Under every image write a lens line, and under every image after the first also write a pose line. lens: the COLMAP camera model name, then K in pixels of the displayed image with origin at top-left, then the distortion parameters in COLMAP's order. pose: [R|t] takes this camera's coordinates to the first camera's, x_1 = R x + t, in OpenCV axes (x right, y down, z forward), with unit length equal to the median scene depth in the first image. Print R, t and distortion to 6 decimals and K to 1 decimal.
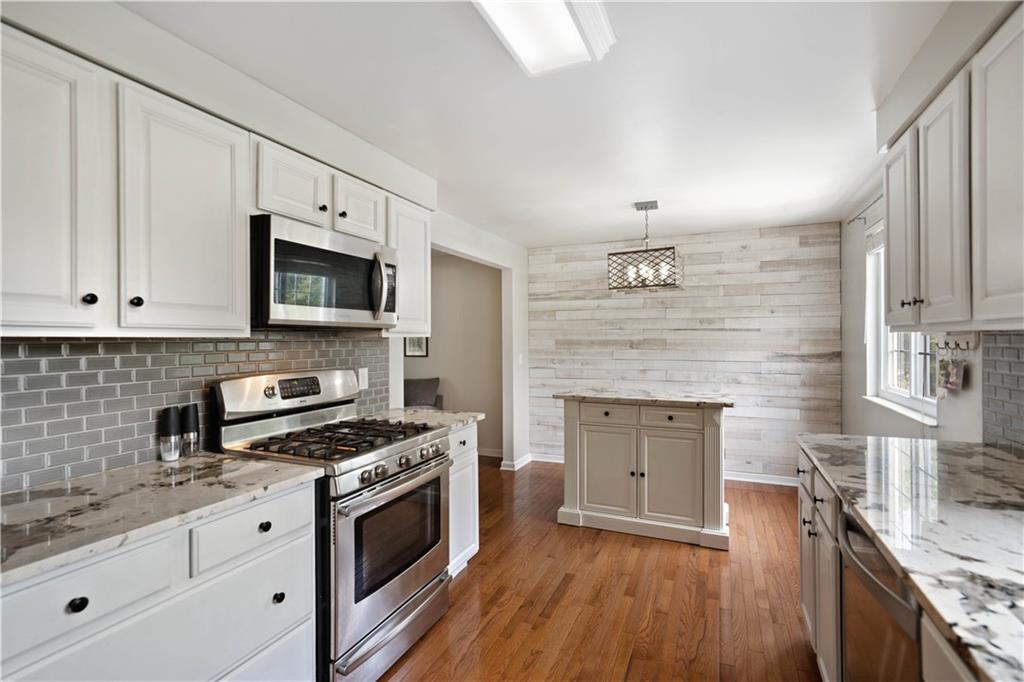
lens RADIAL K [[462.8, 0, 513.2], [0, 462.8, 340.2], [0, 0, 1]] dist [0.042281, 0.000750]
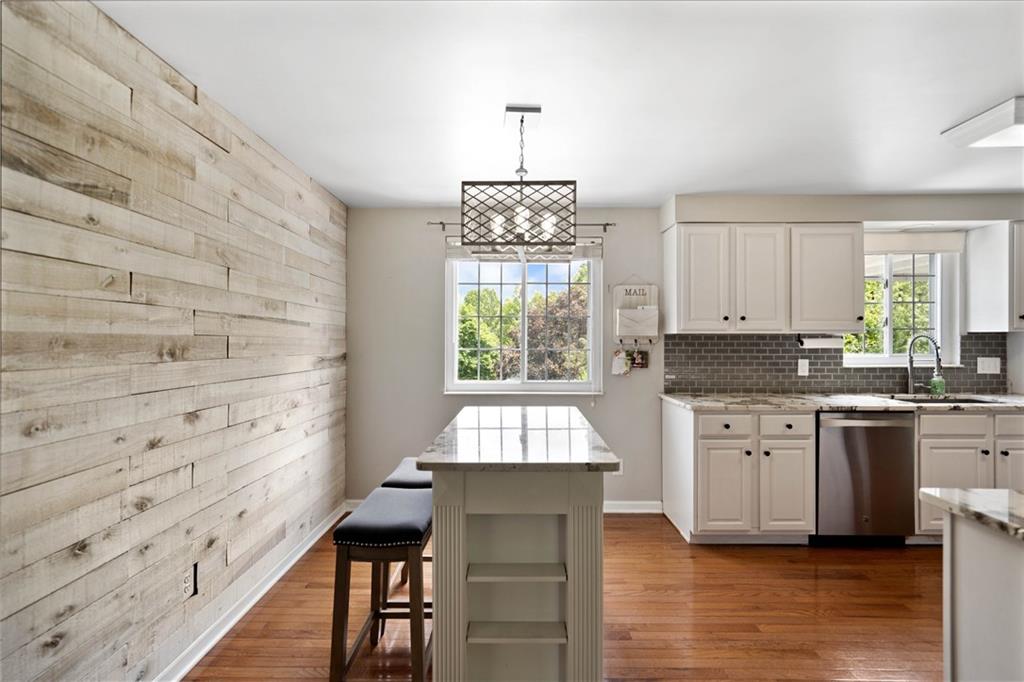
lens RADIAL K [[462.8, 0, 512.8], [0, 462.8, 339.4], [0, 0, 1]] dist [0.042281, 0.000750]
pose [[-0.391538, 0.006191, 0.920141, -0.201249], [-0.000566, 0.999976, -0.006969, 0.004170], [-0.920162, -0.003249, -0.391525, 0.894702]]
